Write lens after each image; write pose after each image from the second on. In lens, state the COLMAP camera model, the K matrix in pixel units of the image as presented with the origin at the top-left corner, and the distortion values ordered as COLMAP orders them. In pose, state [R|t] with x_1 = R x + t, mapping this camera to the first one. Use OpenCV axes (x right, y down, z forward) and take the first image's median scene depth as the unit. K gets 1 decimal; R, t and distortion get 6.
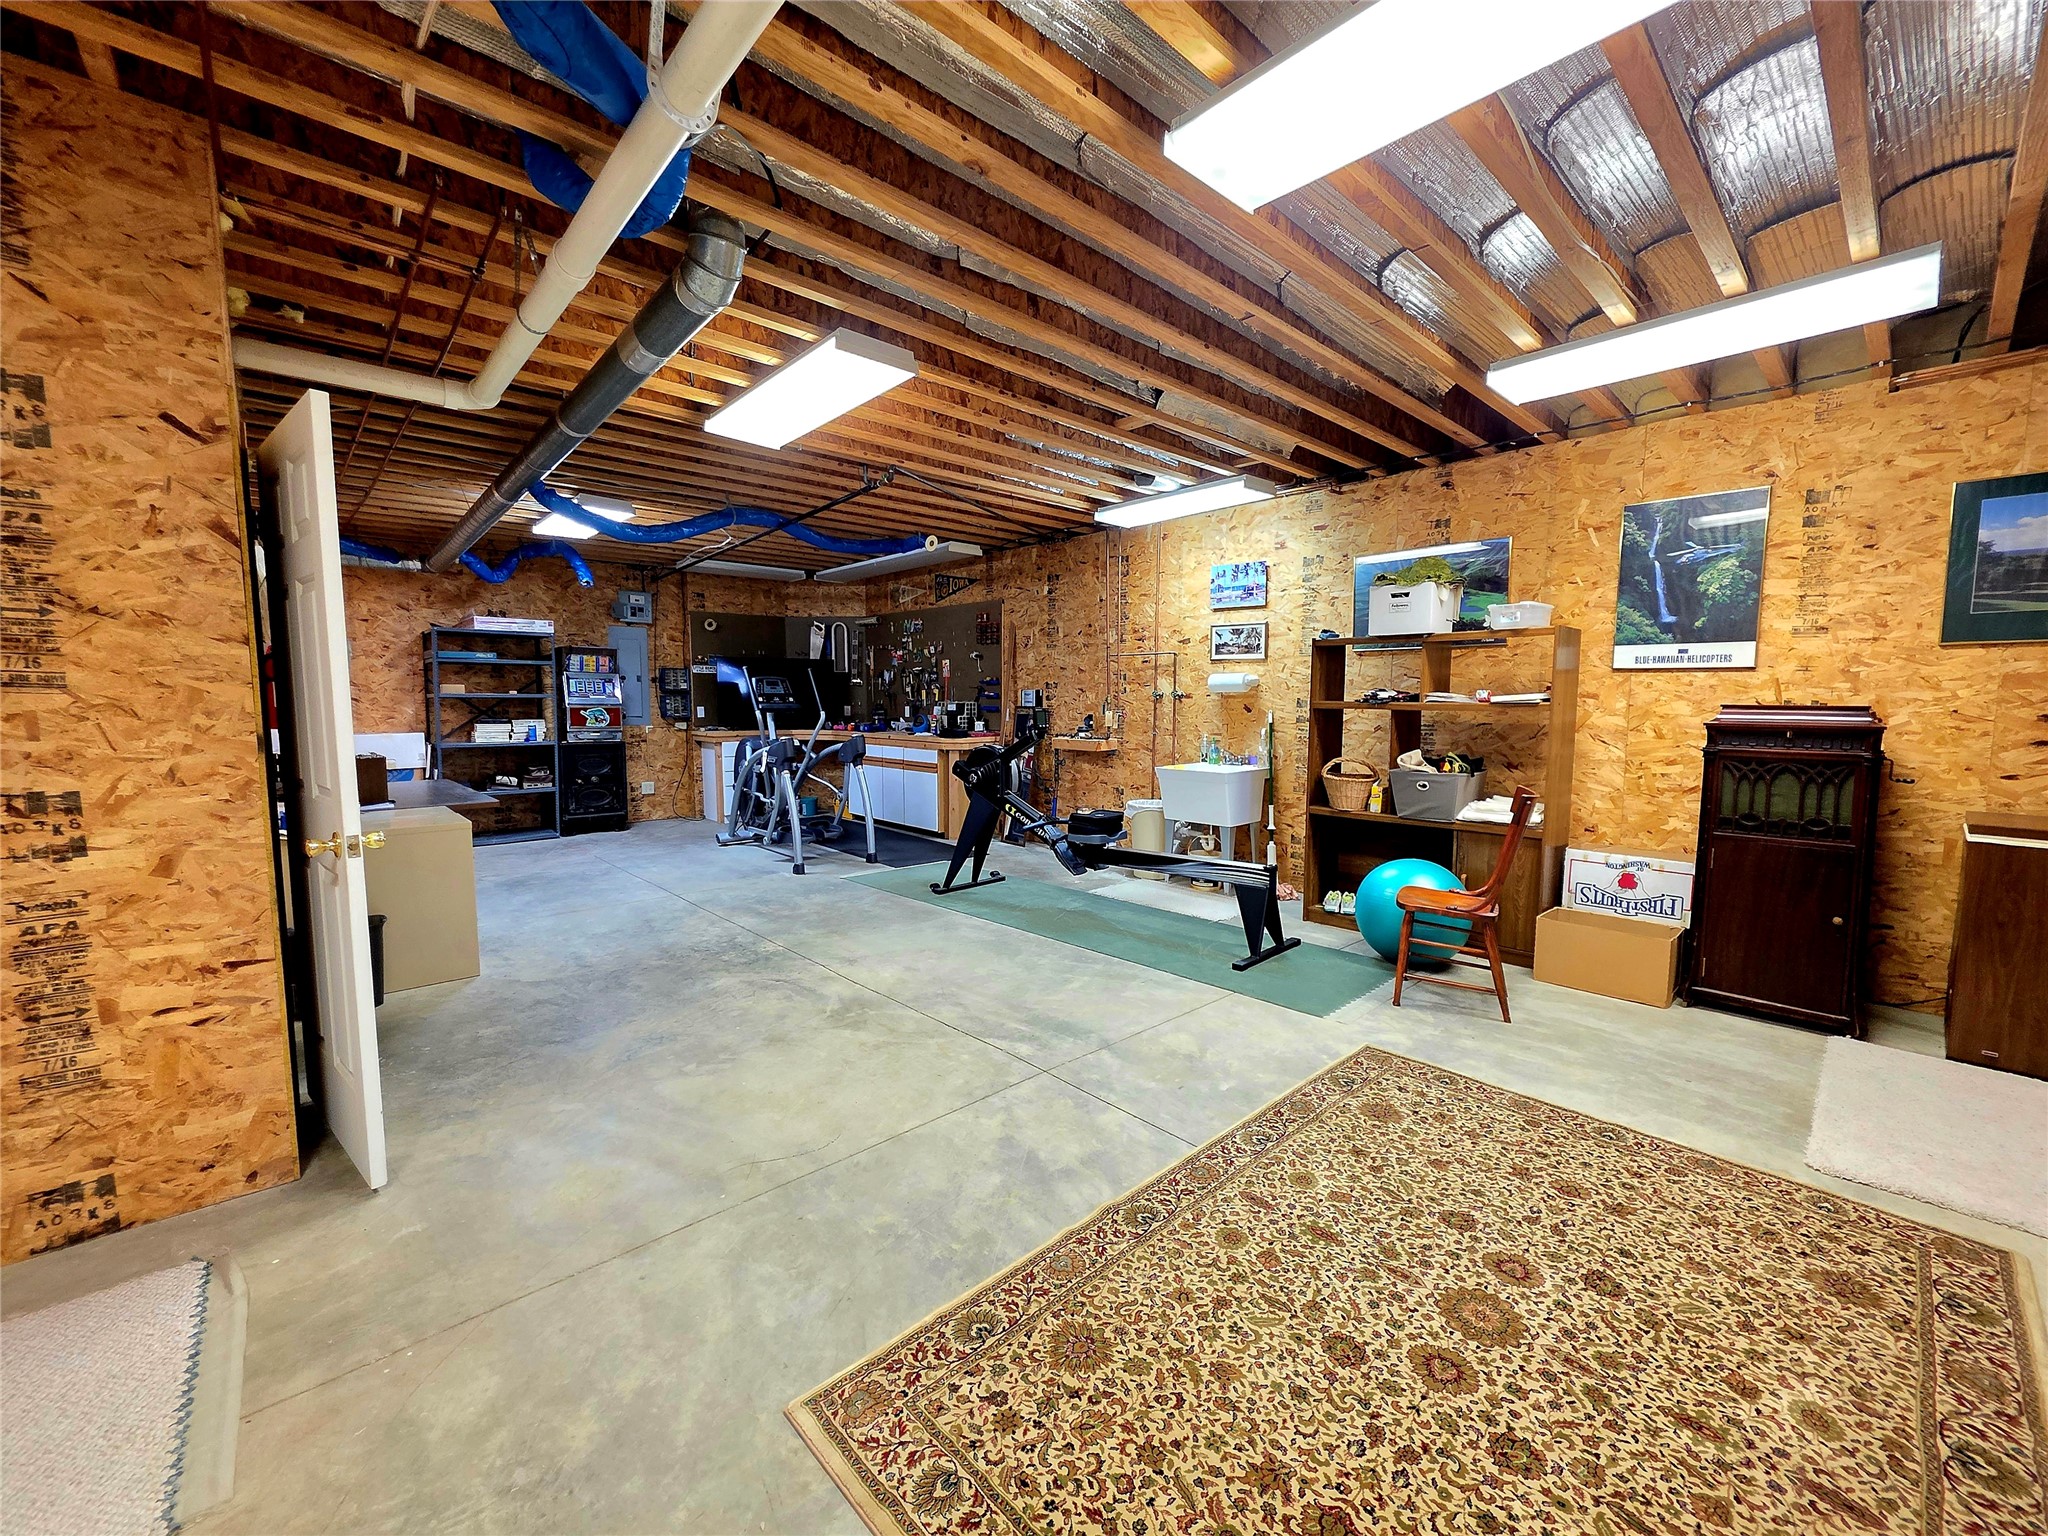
lens RADIAL K [[817.4, 0, 1029.7], [0, 817.4, 770.0], [0, 0, 1]] dist [0.002981, 0.000134]
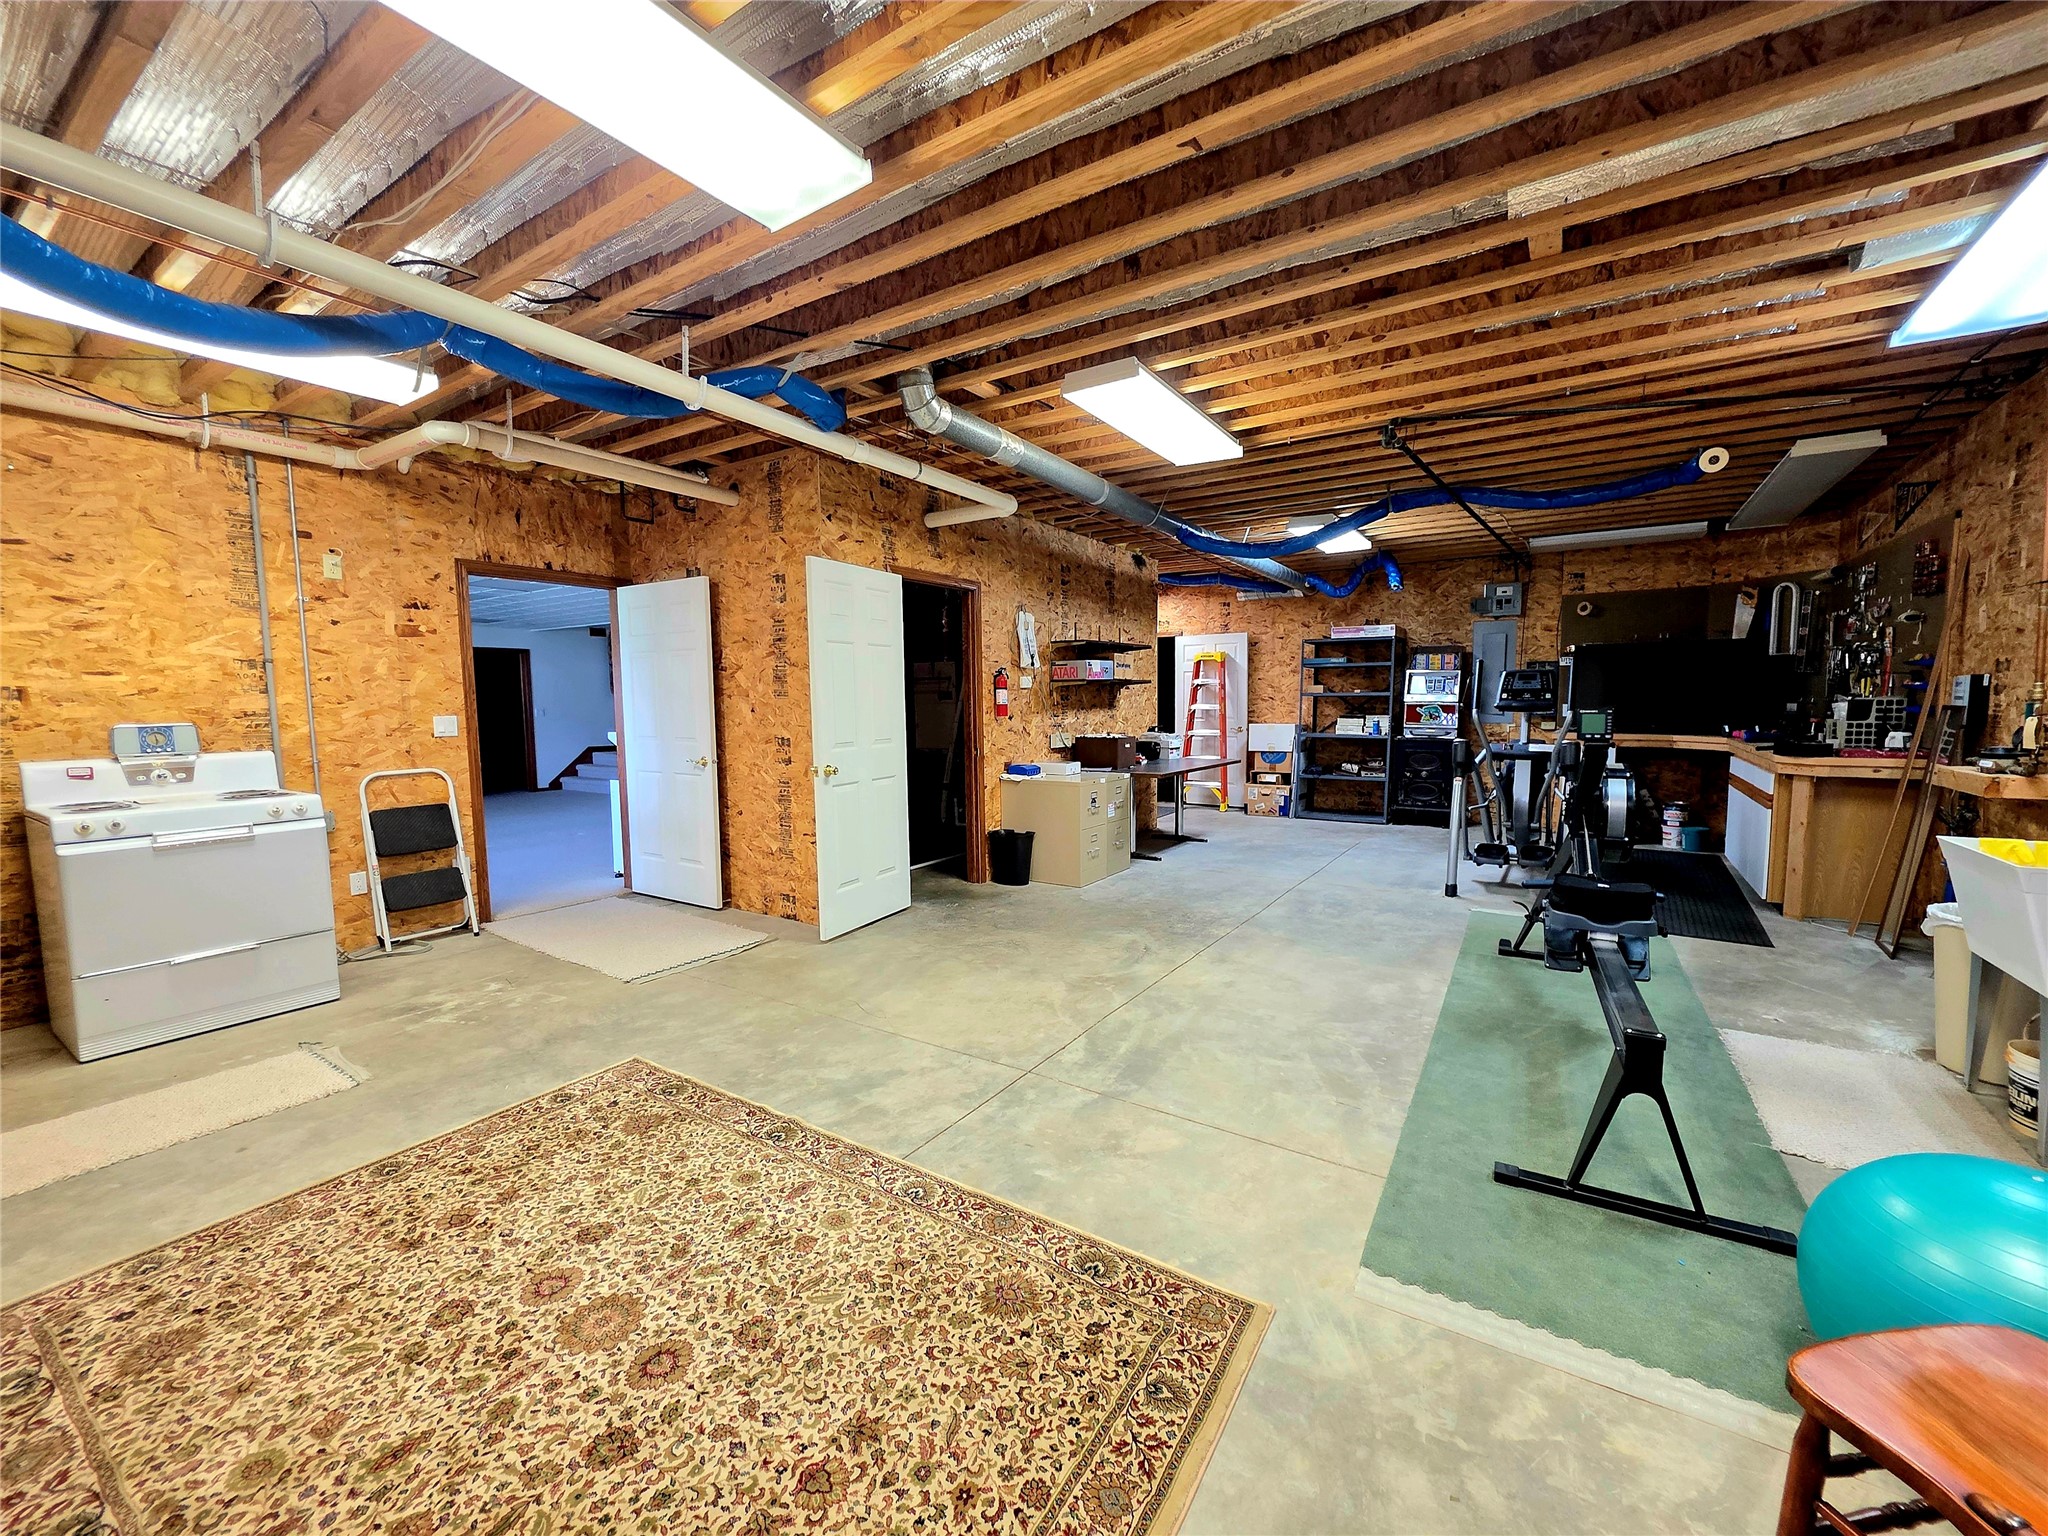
lens RADIAL K [[817.4, 0, 1034.7], [0, 817.4, 772.0], [0, 0, 1]] dist [0.002981, 0.000134]
pose [[0.249488, 0.084538, -0.964681, 0.883905], [-0.077226, 0.994746, 0.067200, -0.058810], [0.965294, 0.057733, 0.254706, 0.678142]]
